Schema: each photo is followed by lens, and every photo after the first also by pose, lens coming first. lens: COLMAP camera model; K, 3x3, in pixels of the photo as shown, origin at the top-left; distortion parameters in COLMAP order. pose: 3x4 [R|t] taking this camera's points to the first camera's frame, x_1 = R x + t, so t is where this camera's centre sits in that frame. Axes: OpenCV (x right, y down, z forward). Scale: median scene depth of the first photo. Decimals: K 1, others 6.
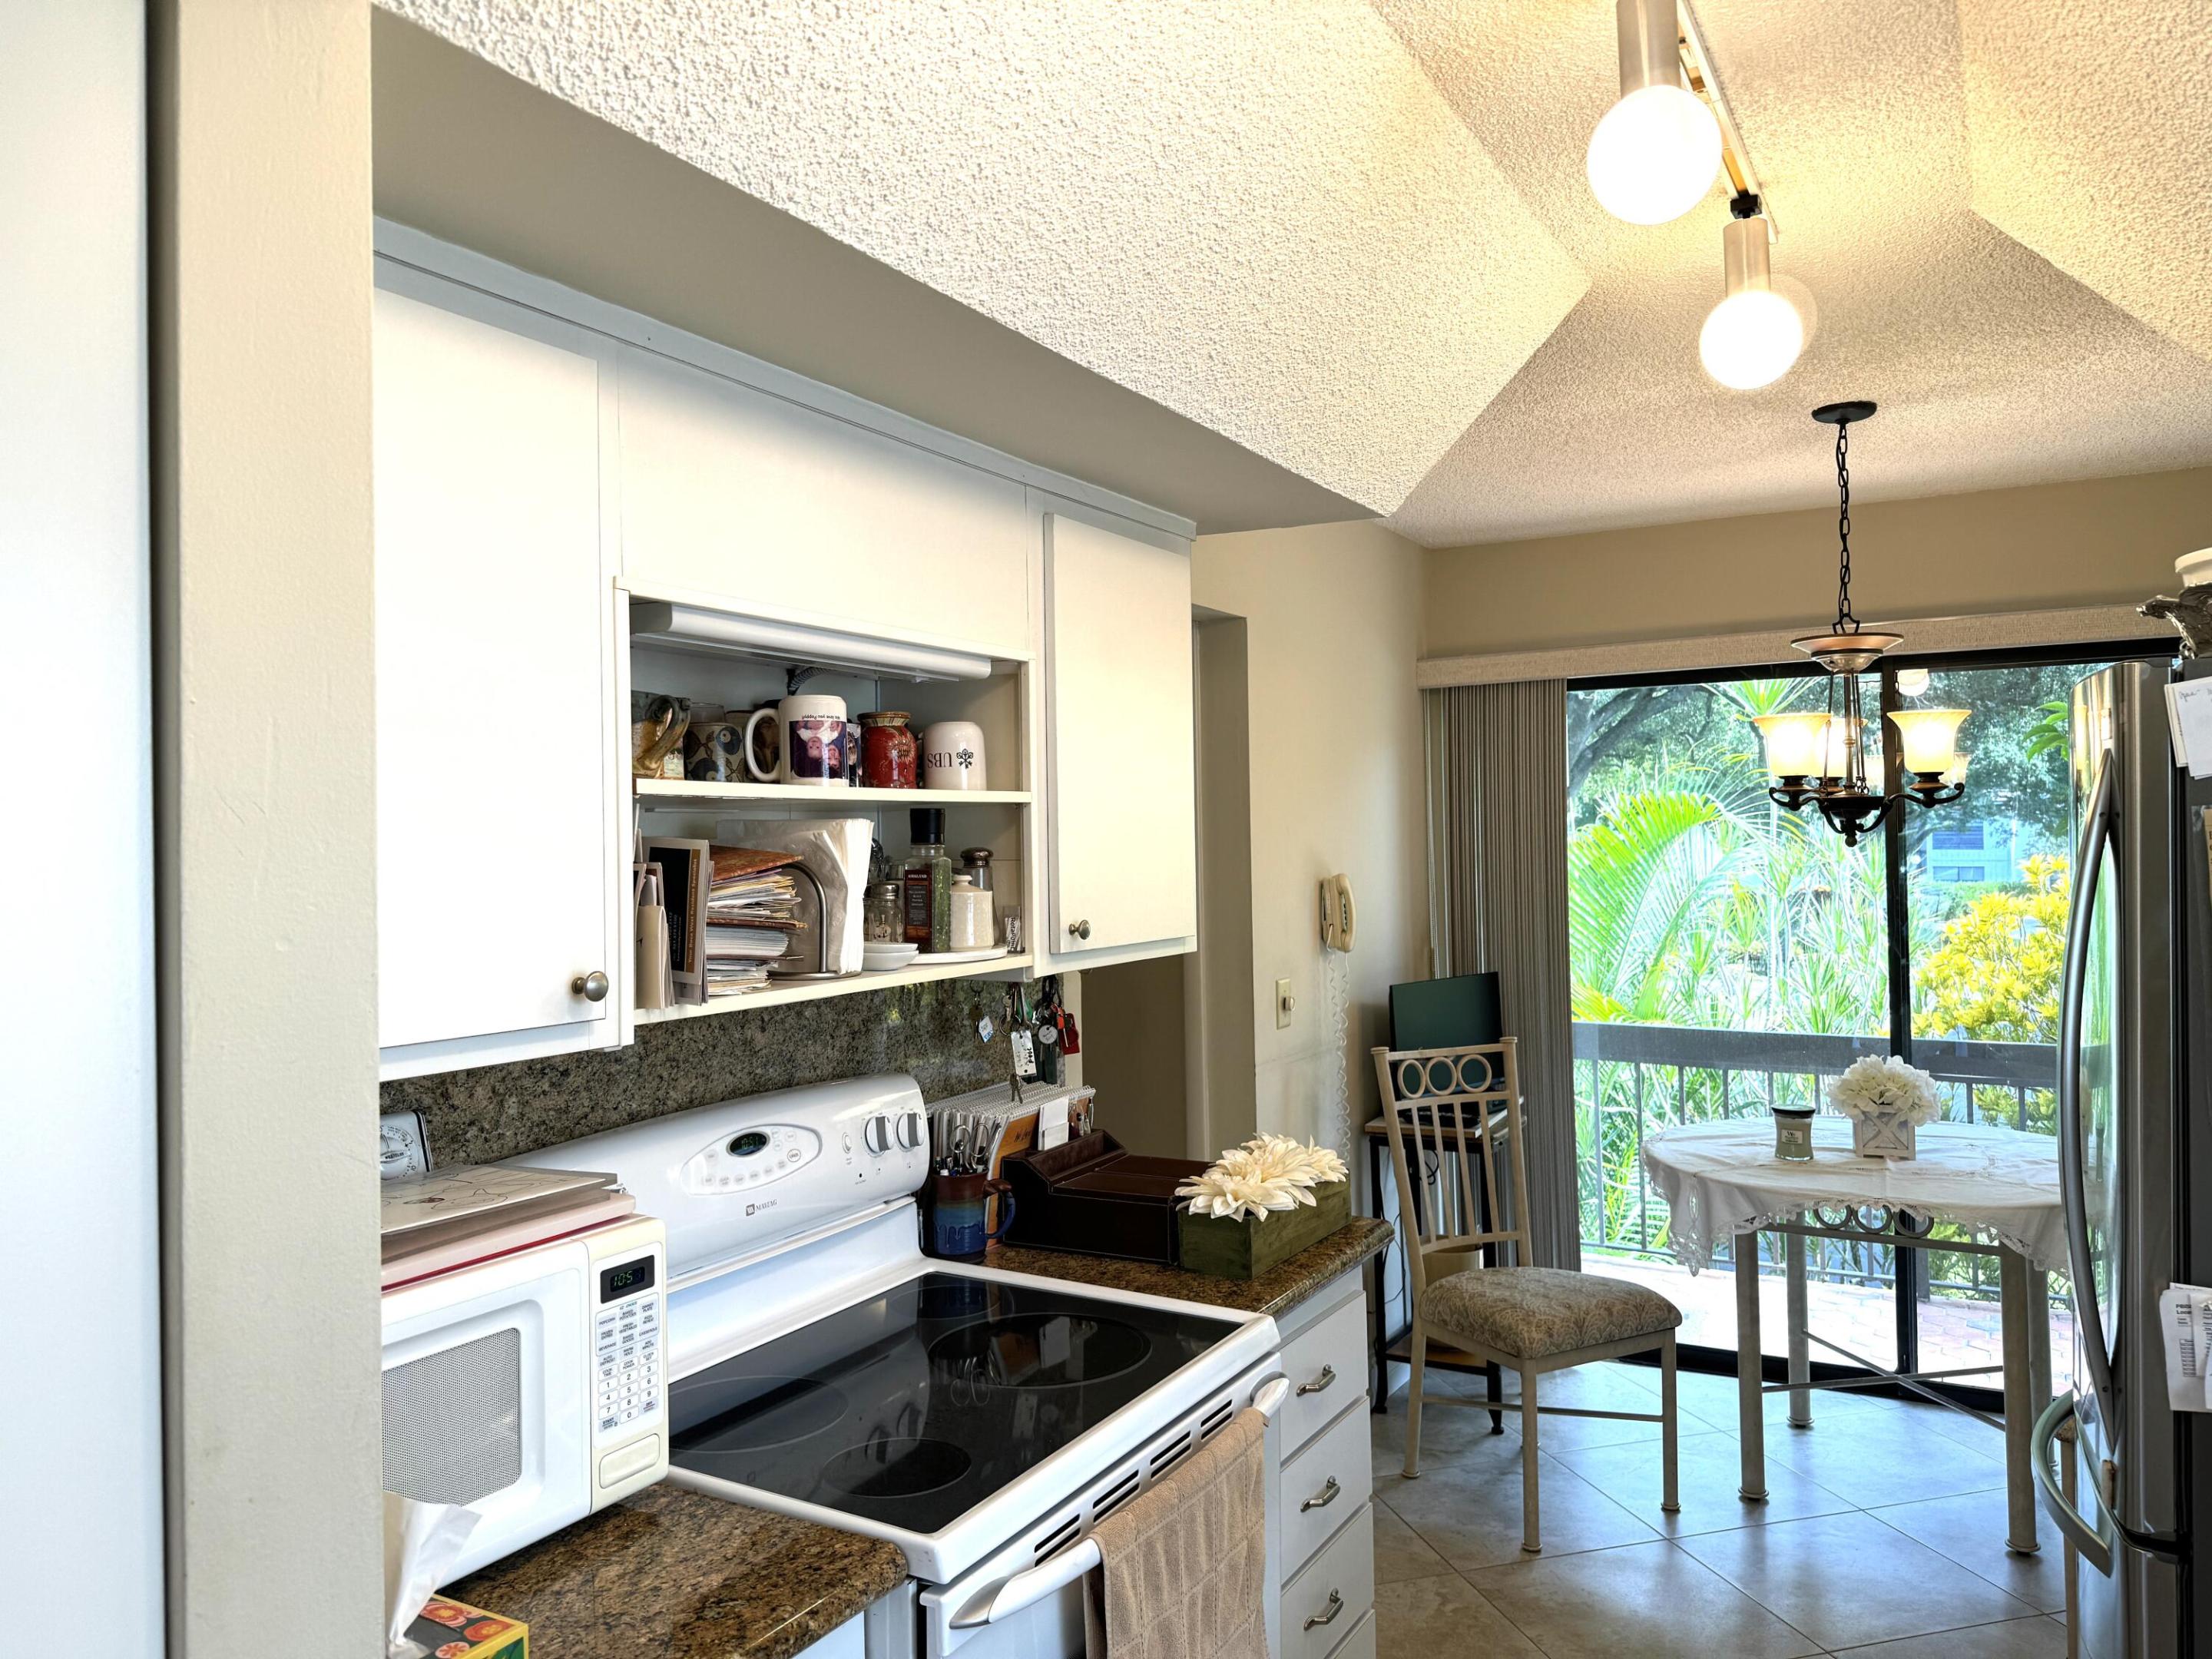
lens RADIAL K [[1566.3, 0, 1103.2], [0, 1566.3, 817.5], [0, 0, 1]] dist [0.074620, -0.101470]
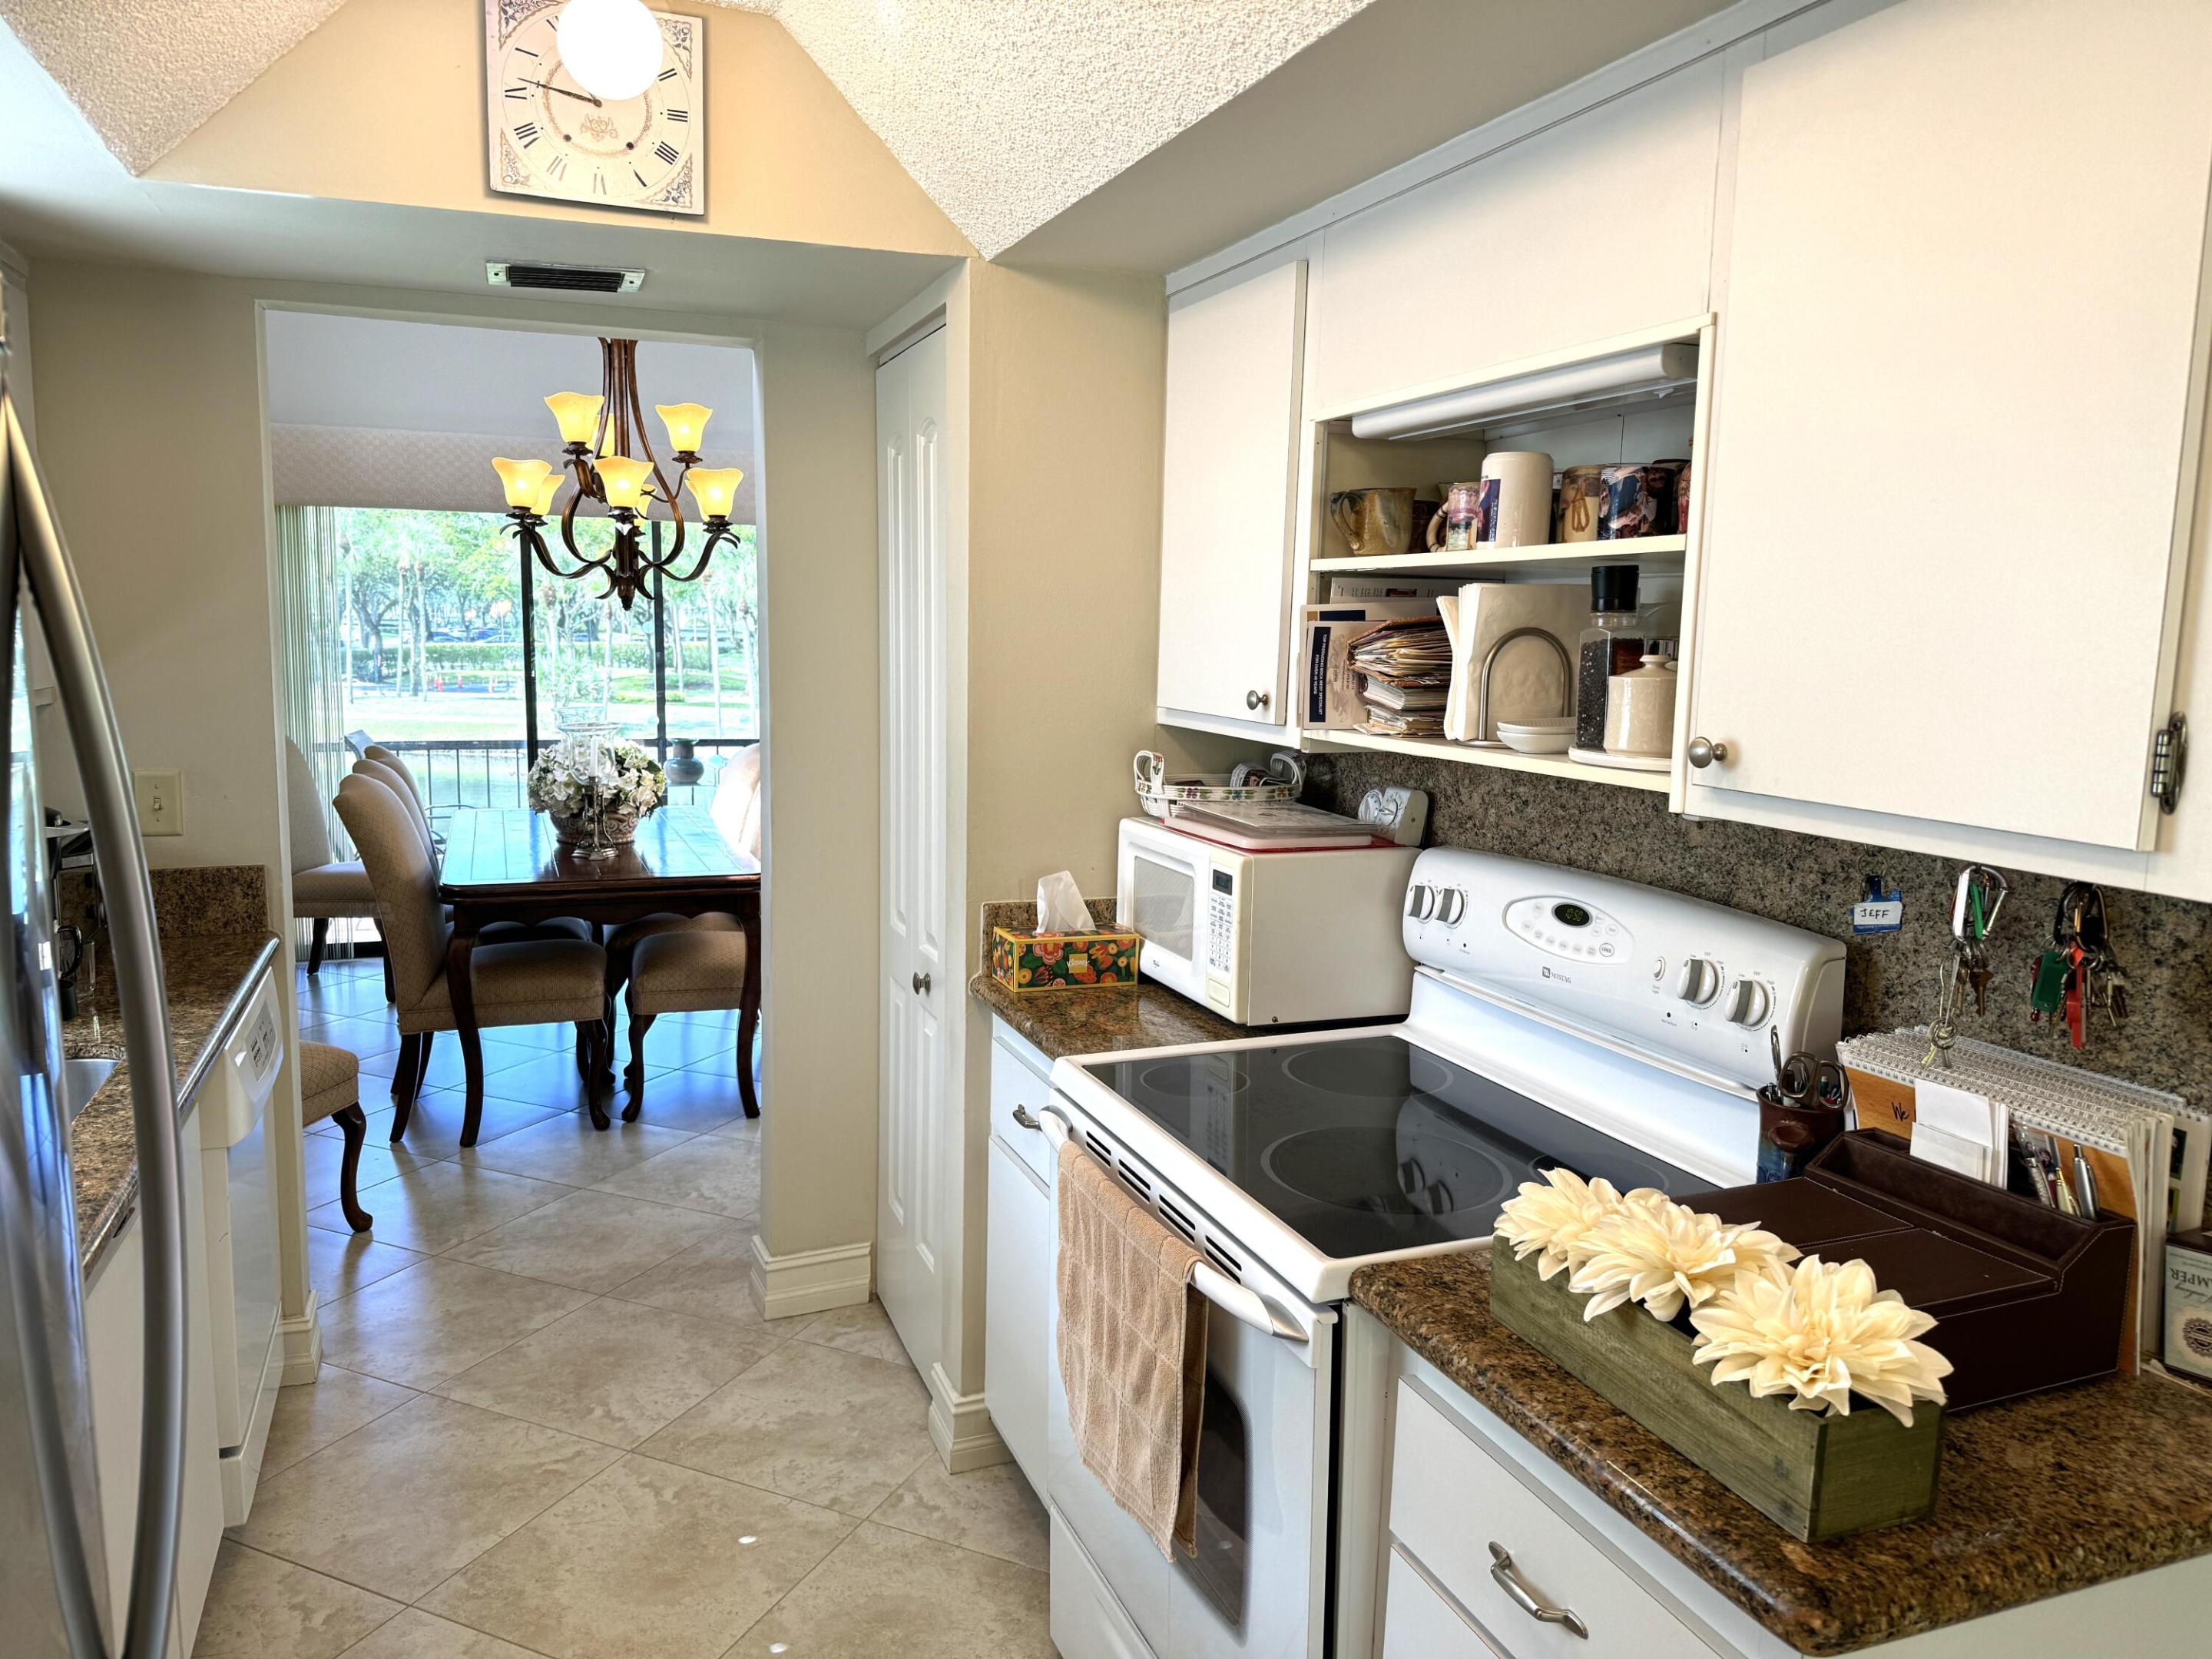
lens RADIAL K [[1566.3, 0, 1106.9], [0, 1566.3, 839.1], [0, 0, 1]] dist [0.074620, -0.101470]
pose [[-0.624960, 0.112269, -0.772542, 0.715972], [-0.002161, 0.989352, 0.145524, 0.014711], [0.780654, 0.092617, -0.618063, 1.365523]]
